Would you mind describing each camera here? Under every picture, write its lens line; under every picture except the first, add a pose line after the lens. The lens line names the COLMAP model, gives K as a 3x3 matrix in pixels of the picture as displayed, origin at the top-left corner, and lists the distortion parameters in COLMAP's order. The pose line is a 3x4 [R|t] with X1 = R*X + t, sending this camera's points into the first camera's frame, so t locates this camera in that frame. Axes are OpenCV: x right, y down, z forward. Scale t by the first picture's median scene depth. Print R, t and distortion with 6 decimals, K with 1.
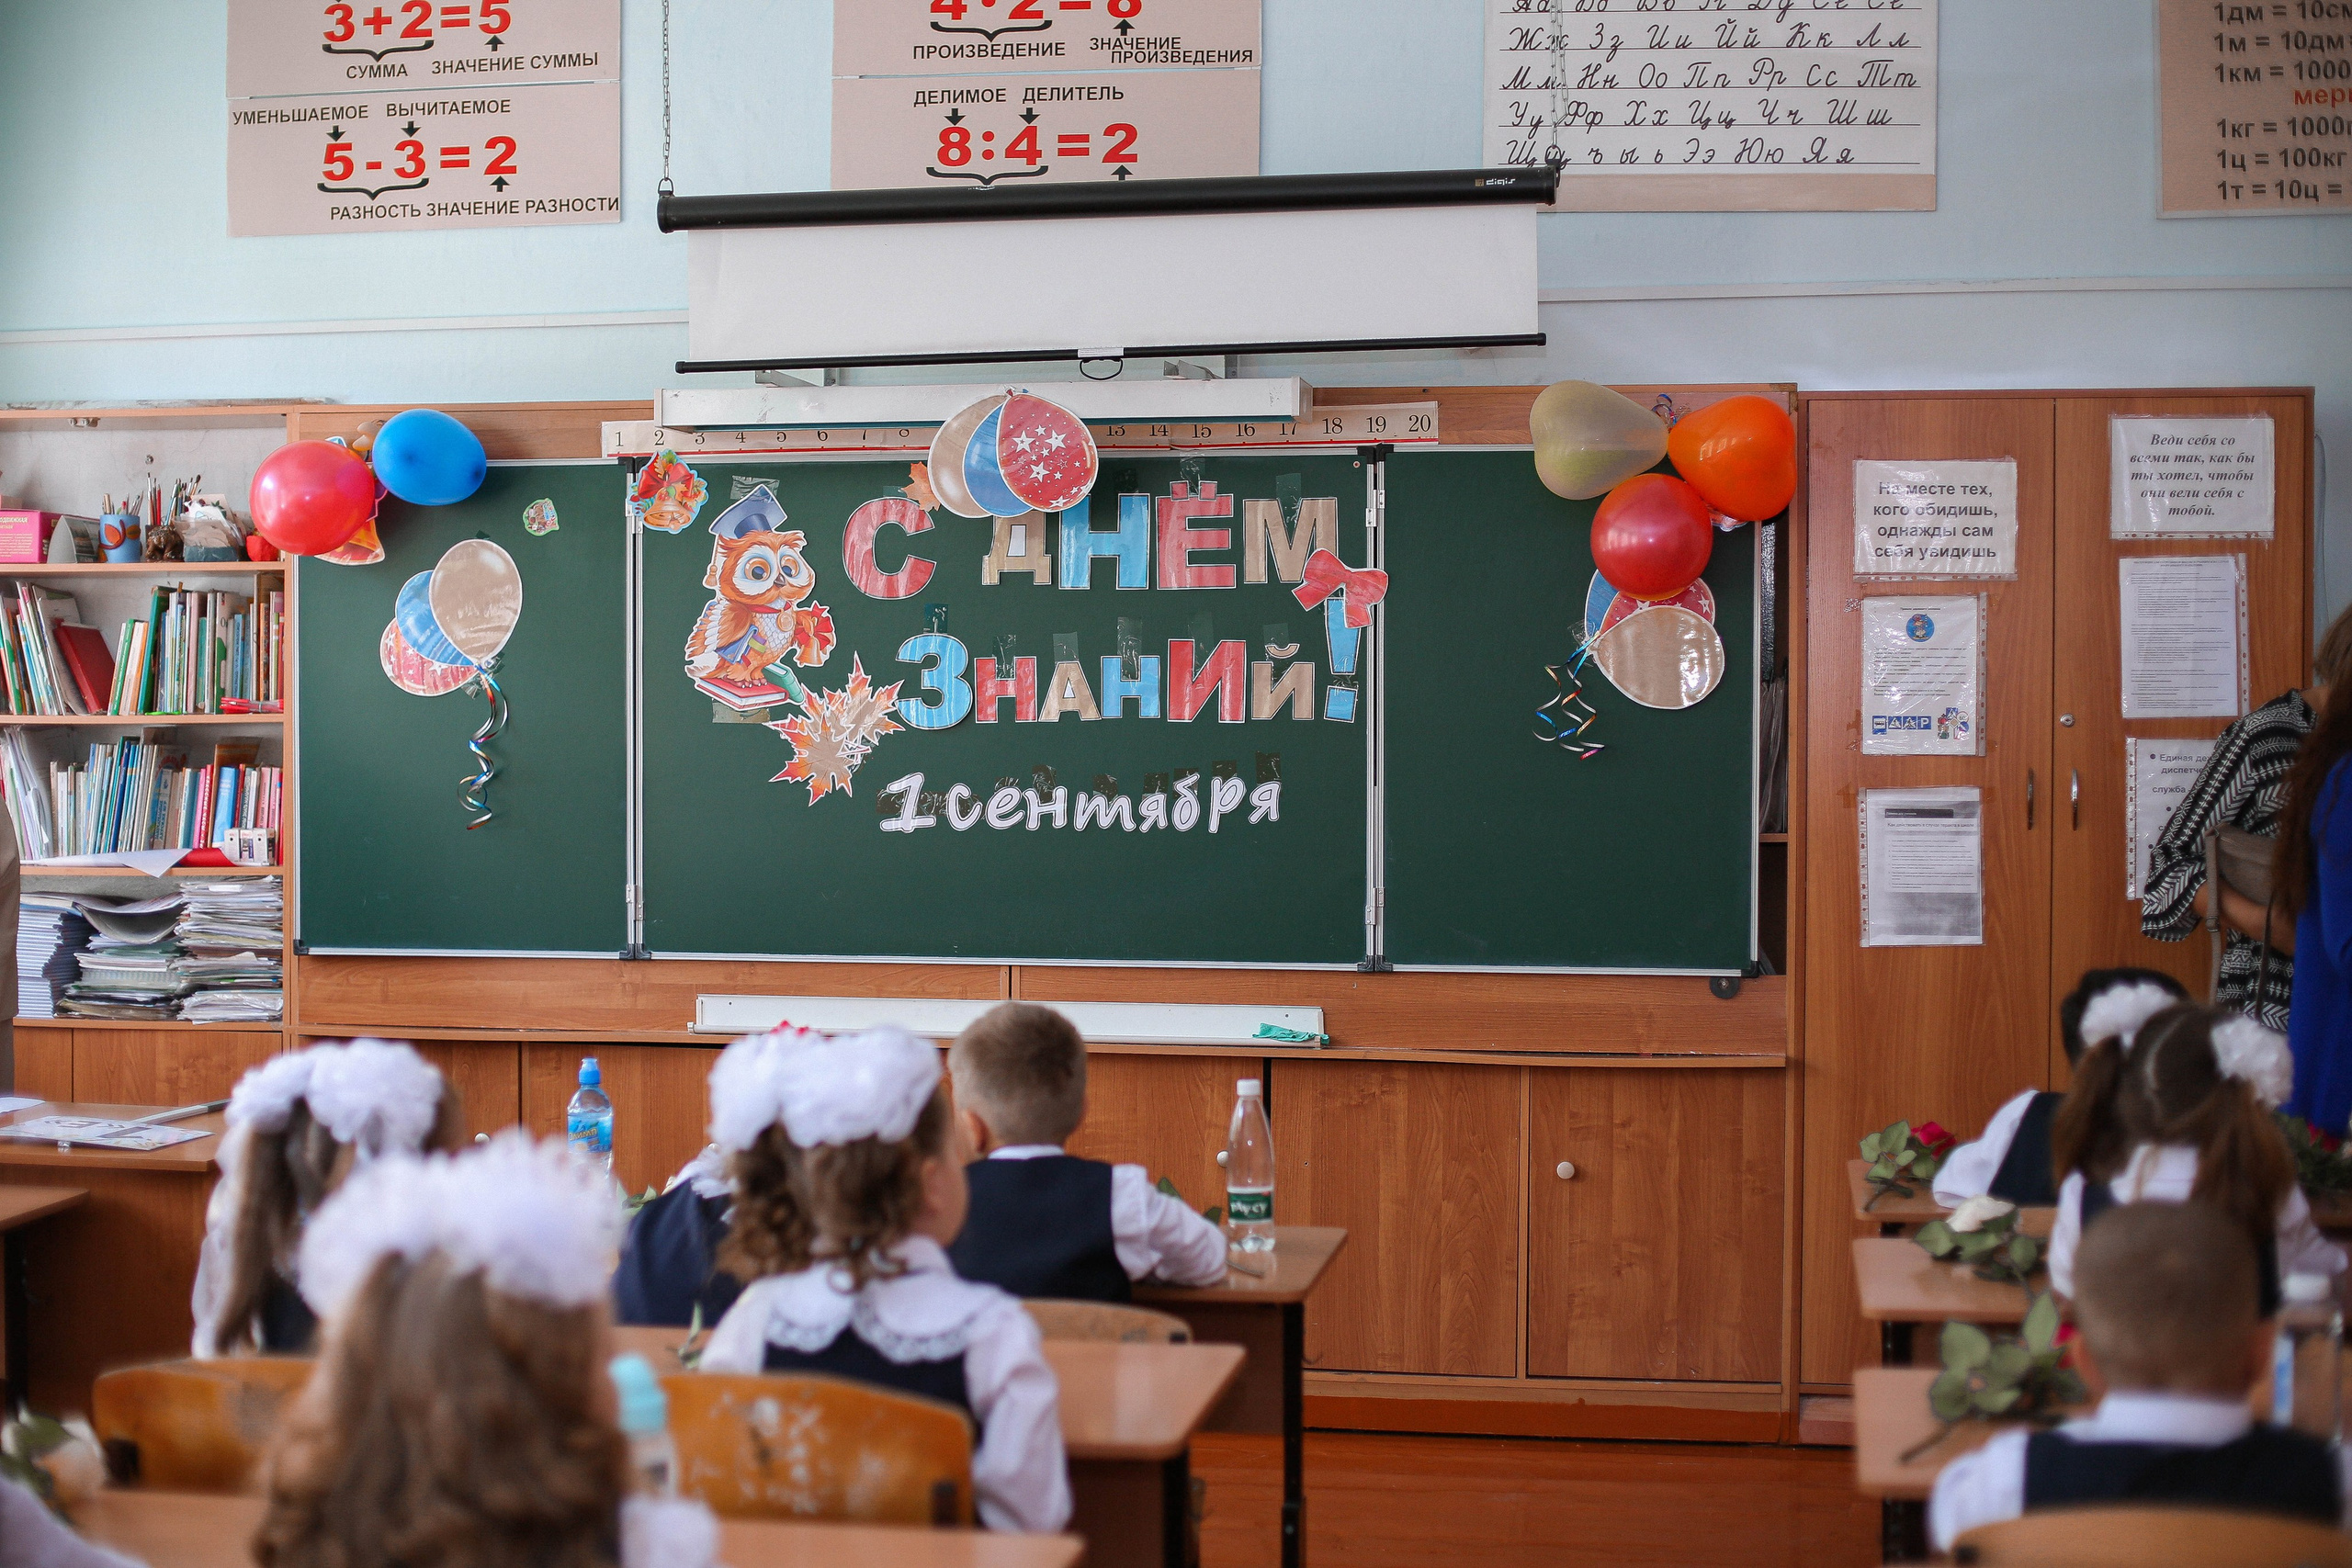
lens RADIAL K [[3442.1, 0, 1176.0], [0, 3442.1, 784.0], [0, 0, 1]] dist [-0.172476, 0.184084]
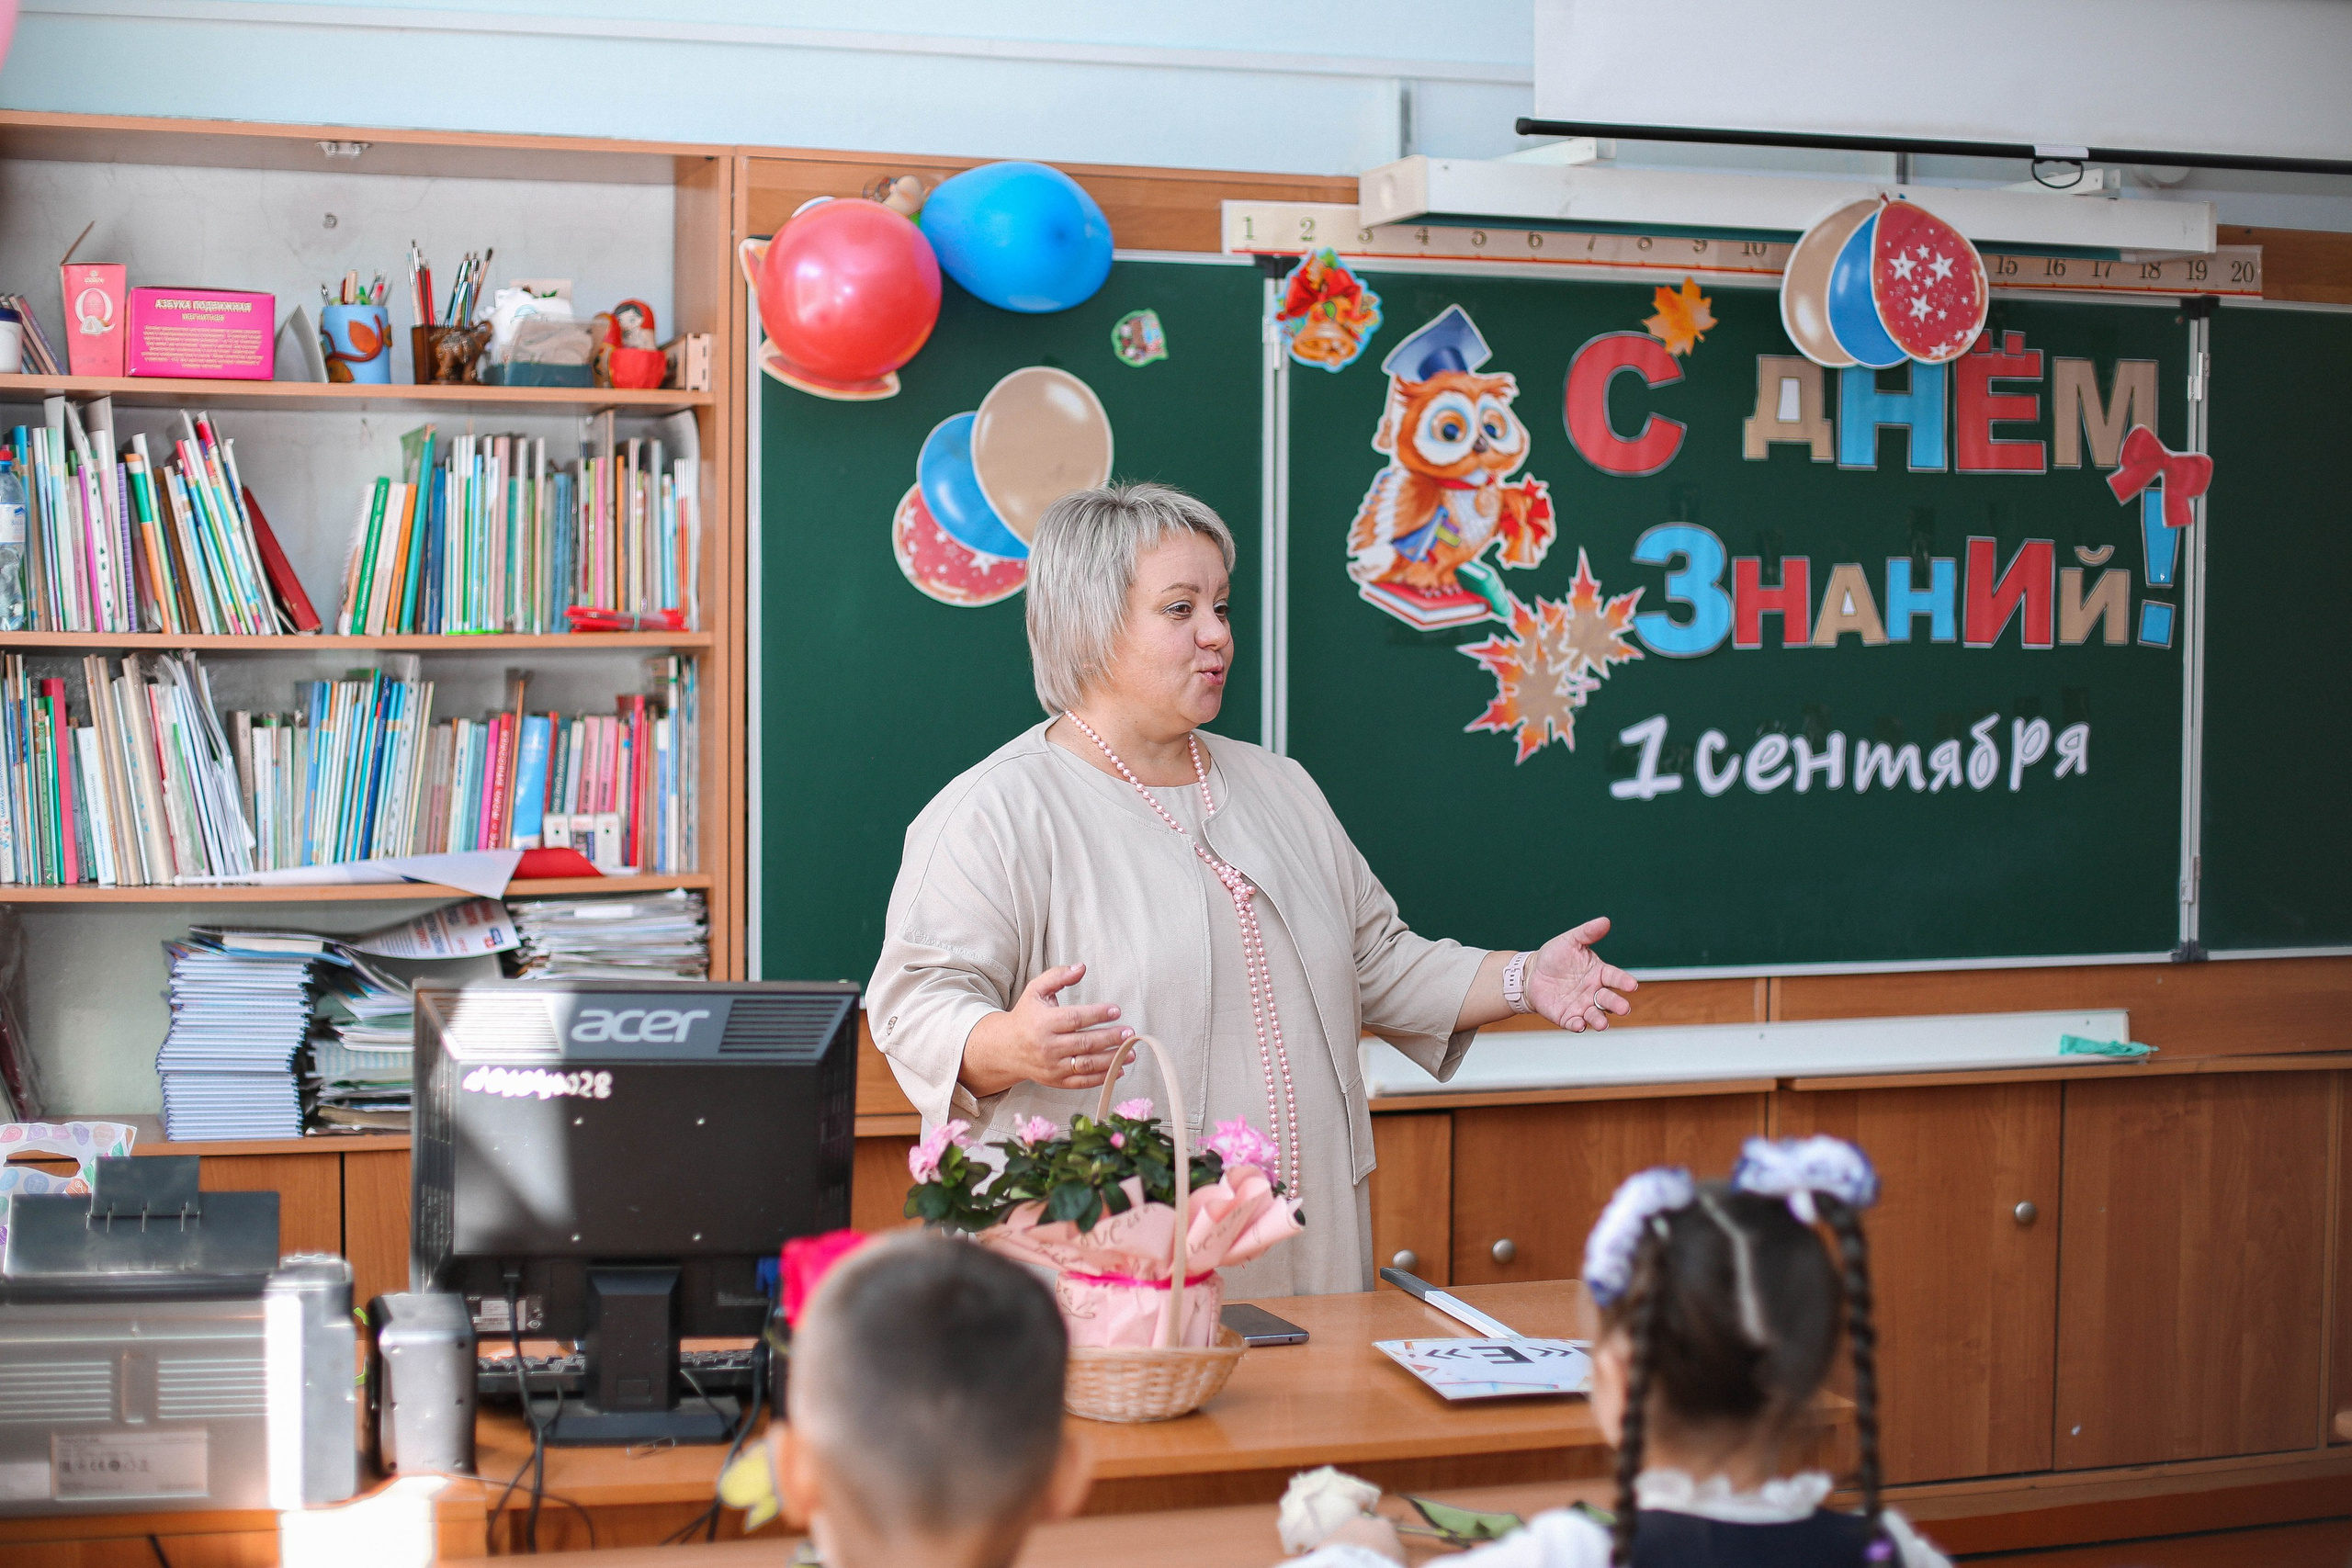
lens RADIAL K [[3442.1, 0, 1176.0], [0, 3442.1, 784.0], [0, 0, 1]] dist [-0.172476, 0.184084]
pose [[0.879195, -0.020930, 0.476002, -0.509983], [0.007379, 0.999513, 0.030320, -0.011675], [-0.476404, -0.023145, 0.878922, 0.415508]]
